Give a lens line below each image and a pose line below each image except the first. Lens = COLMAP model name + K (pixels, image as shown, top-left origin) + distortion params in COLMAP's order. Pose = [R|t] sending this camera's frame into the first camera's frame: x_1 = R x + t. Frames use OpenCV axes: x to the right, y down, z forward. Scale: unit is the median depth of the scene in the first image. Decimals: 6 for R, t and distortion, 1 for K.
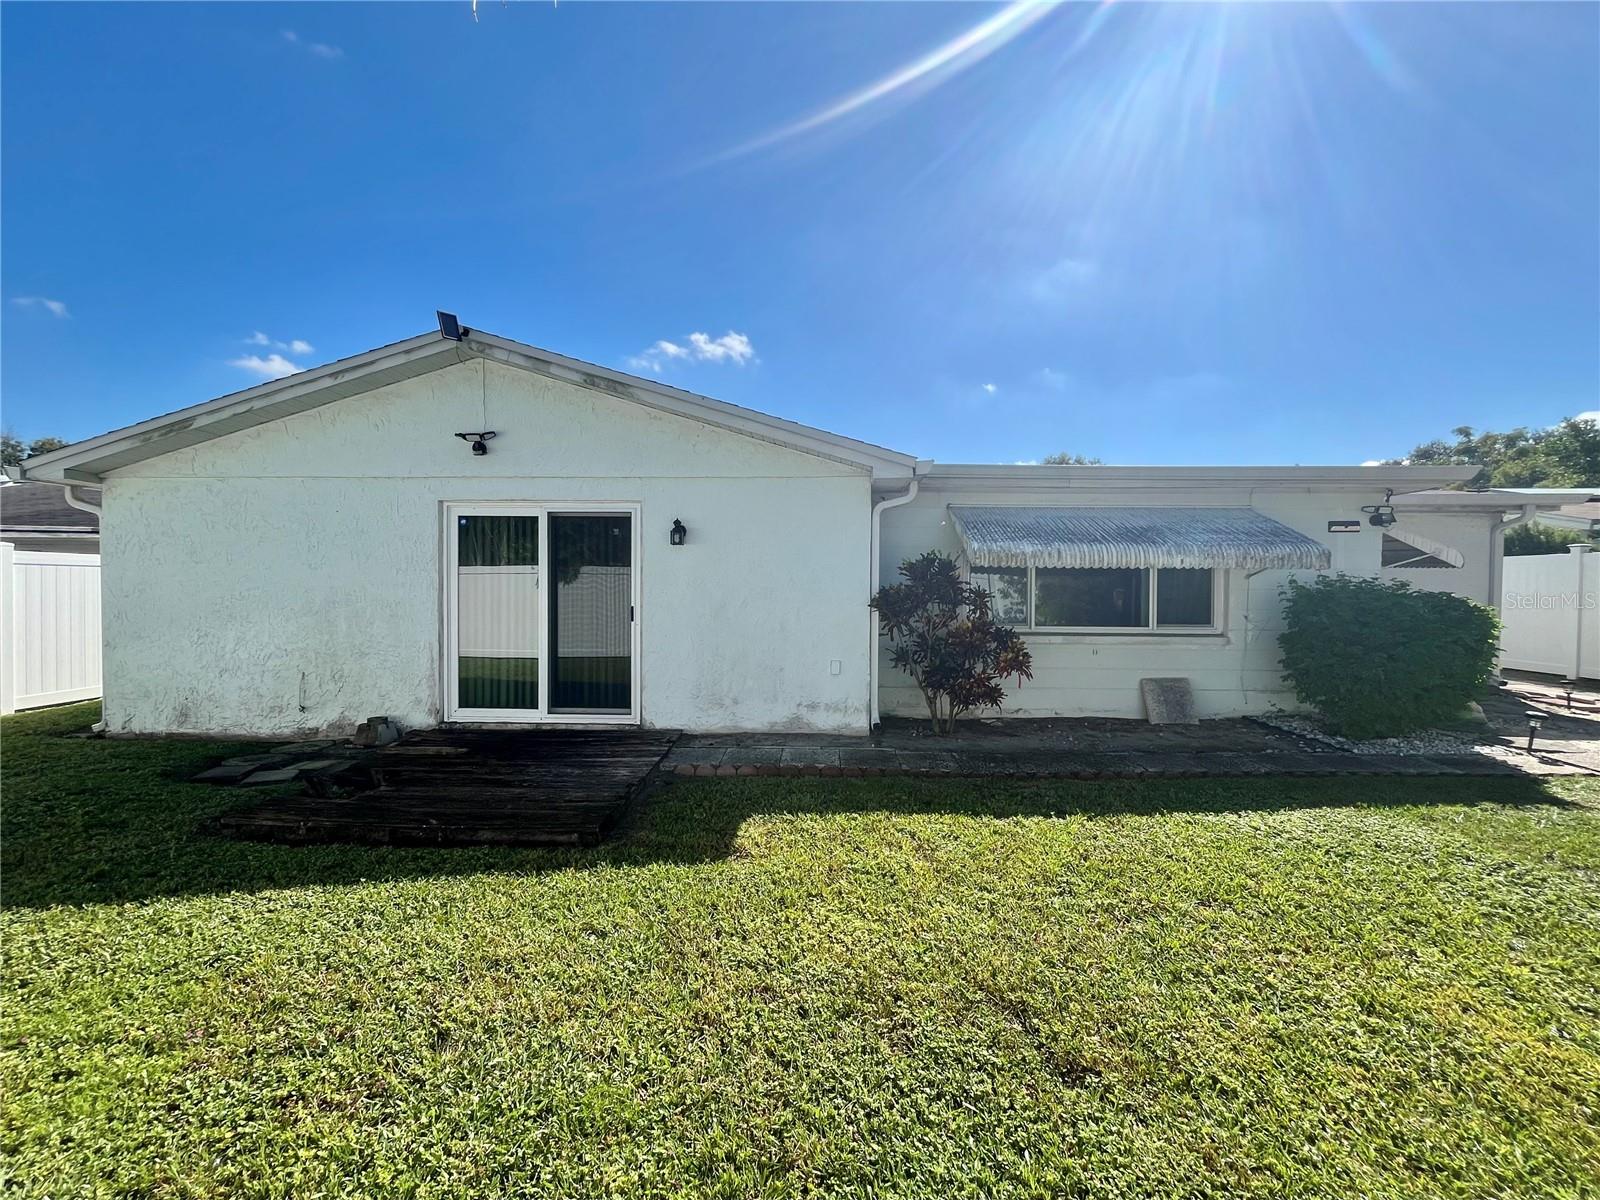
lens RADIAL K [[659.9, 0, 796.6], [0, 659.9, 598.5], [0, 0, 1]] dist [-0.008321, 0.000720]
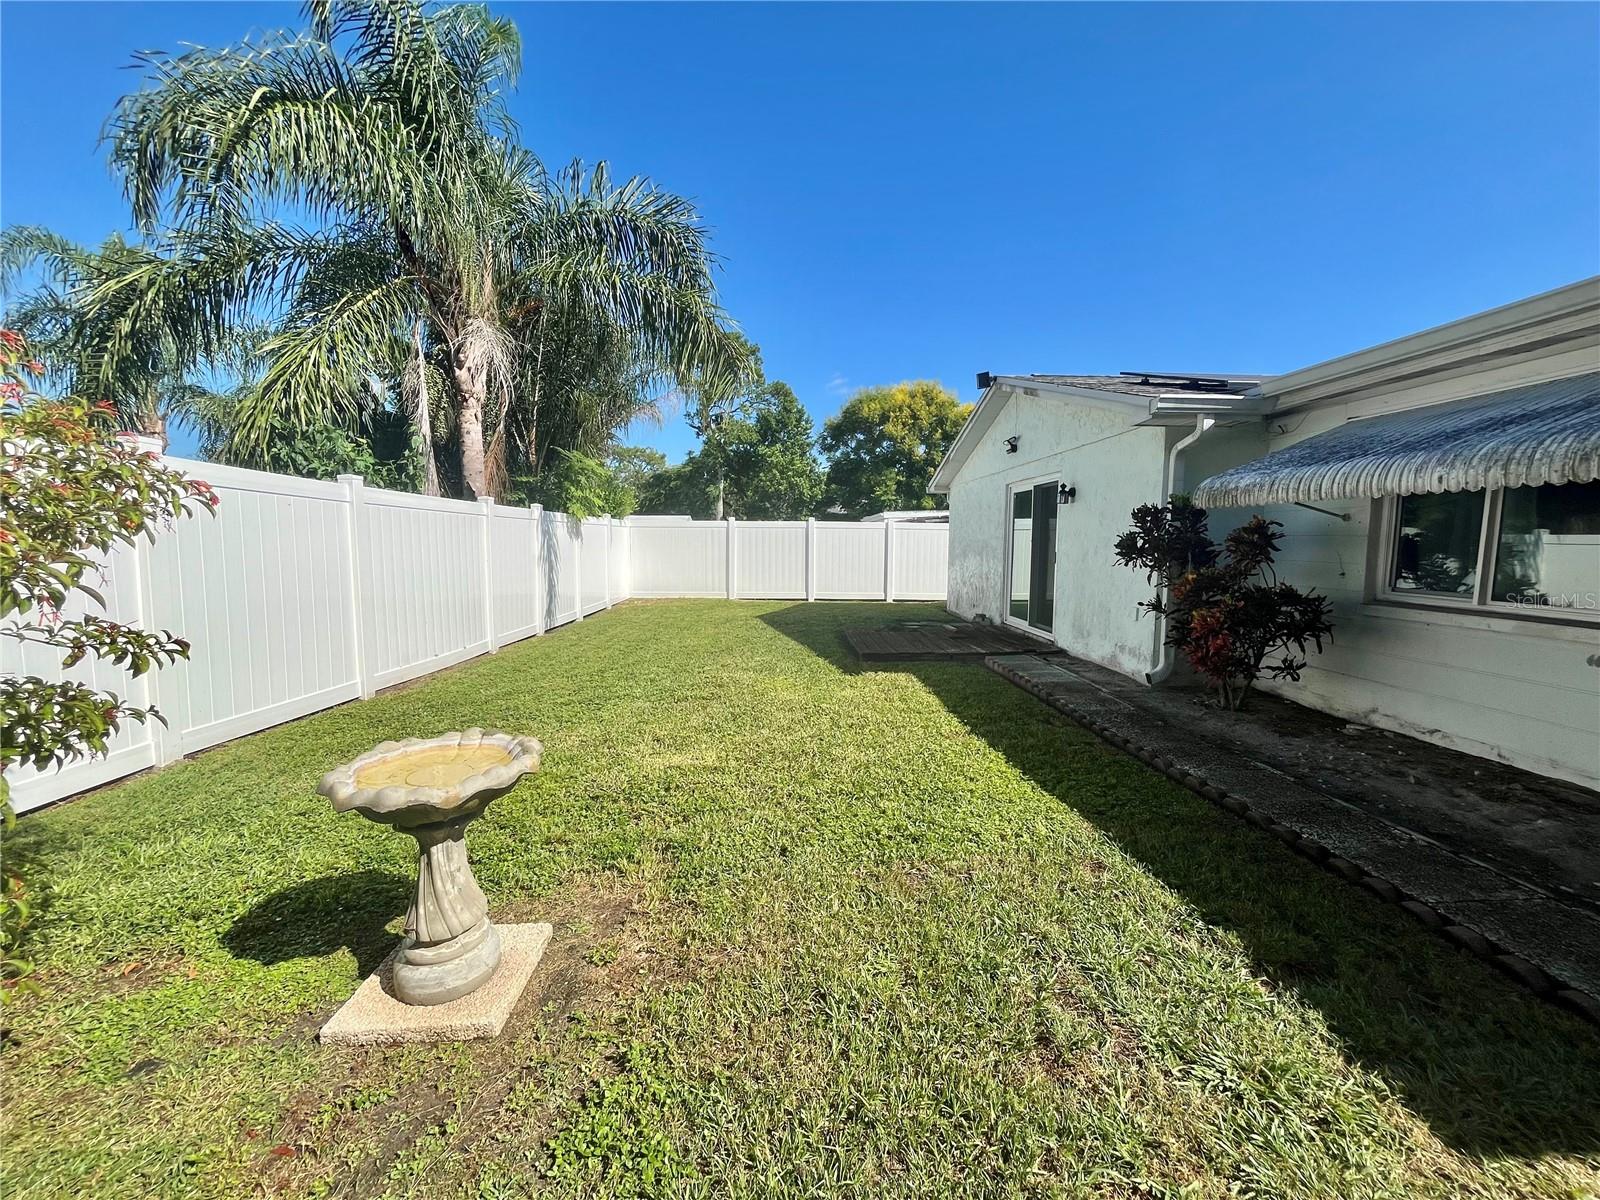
lens RADIAL K [[650.5, 0, 806.0], [0, 650.5, 602.4], [0, 0, 1]] dist [-0.008662, -0.000201]
pose [[0.063764, 0.088999, -0.993989, 1.026555], [-0.021316, 0.995910, 0.087803, 0.008037], [0.997737, 0.015589, 0.065400, 0.417850]]
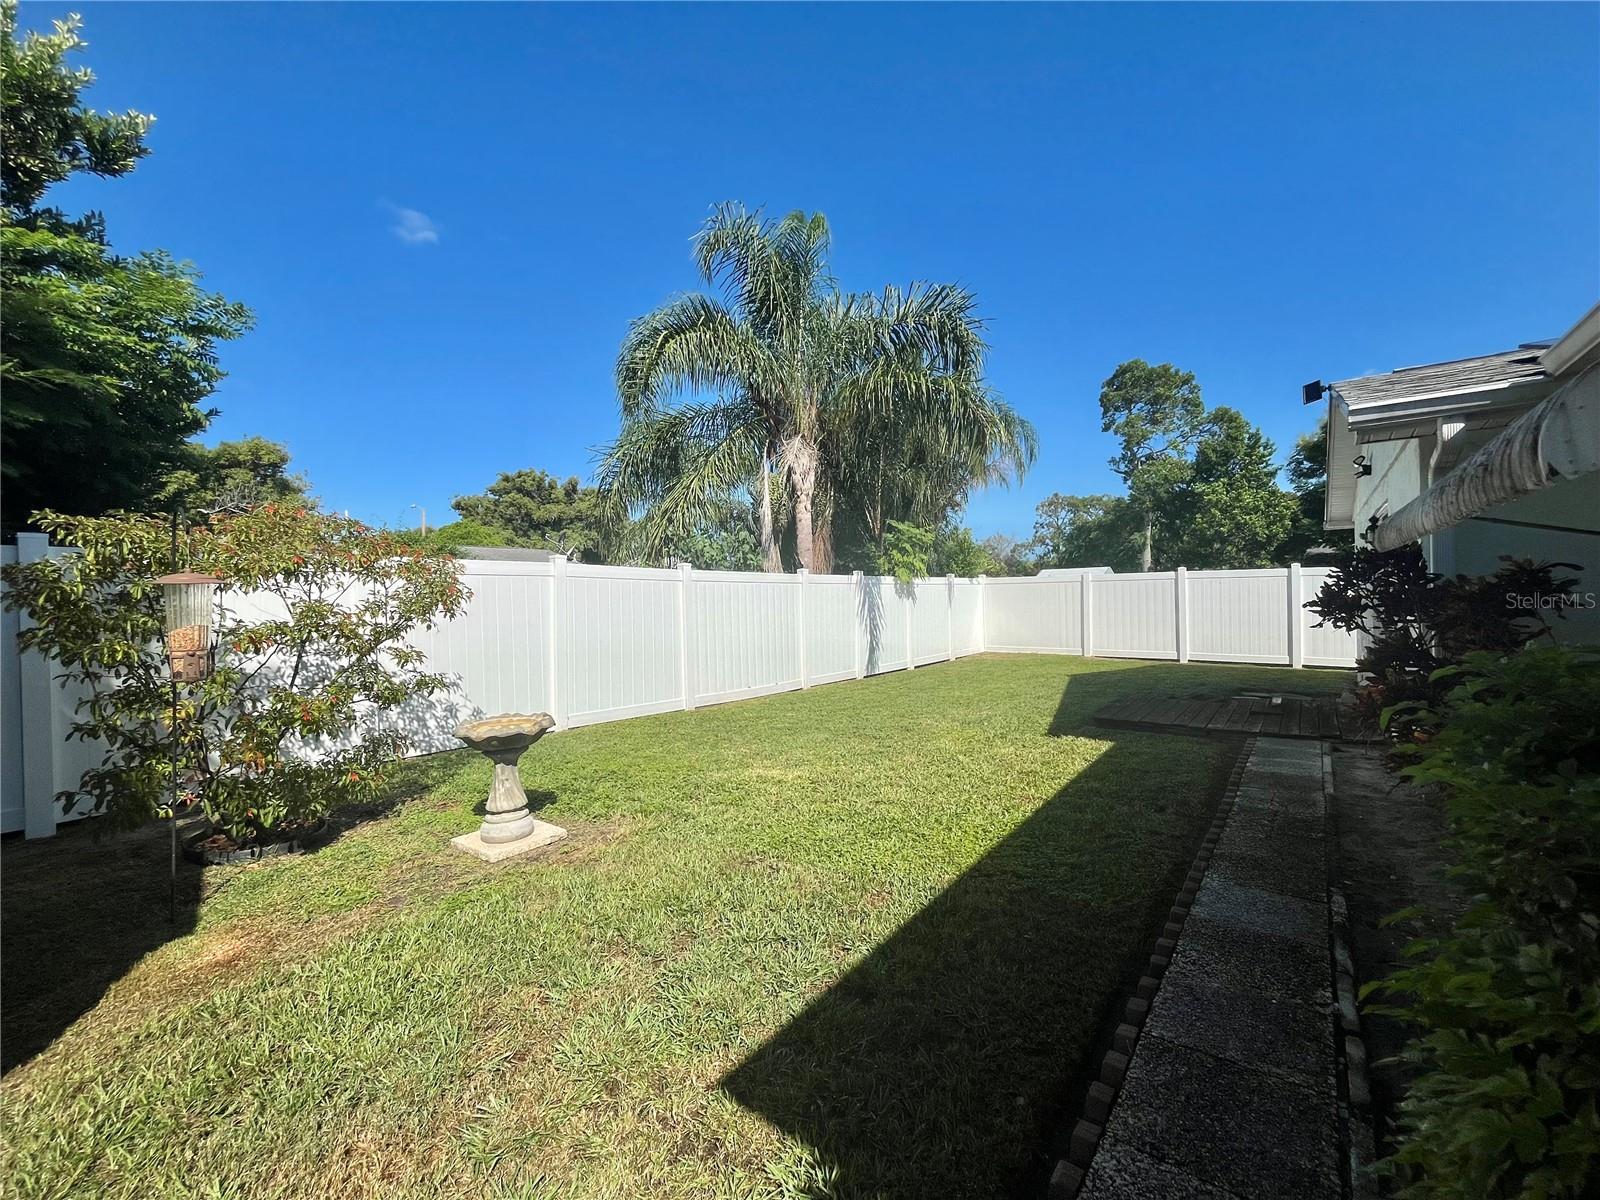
lens RADIAL K [[654.8, 0, 800.0], [0, 654.8, 600.0], [0, 0, 1]] dist [-0.001103, 0.000173]
pose [[-0.596721, 0.008705, -0.802401, 1.051953], [0.002299, 0.999956, 0.009138, -0.009892], [0.802445, 0.003608, -0.596715, 0.878678]]
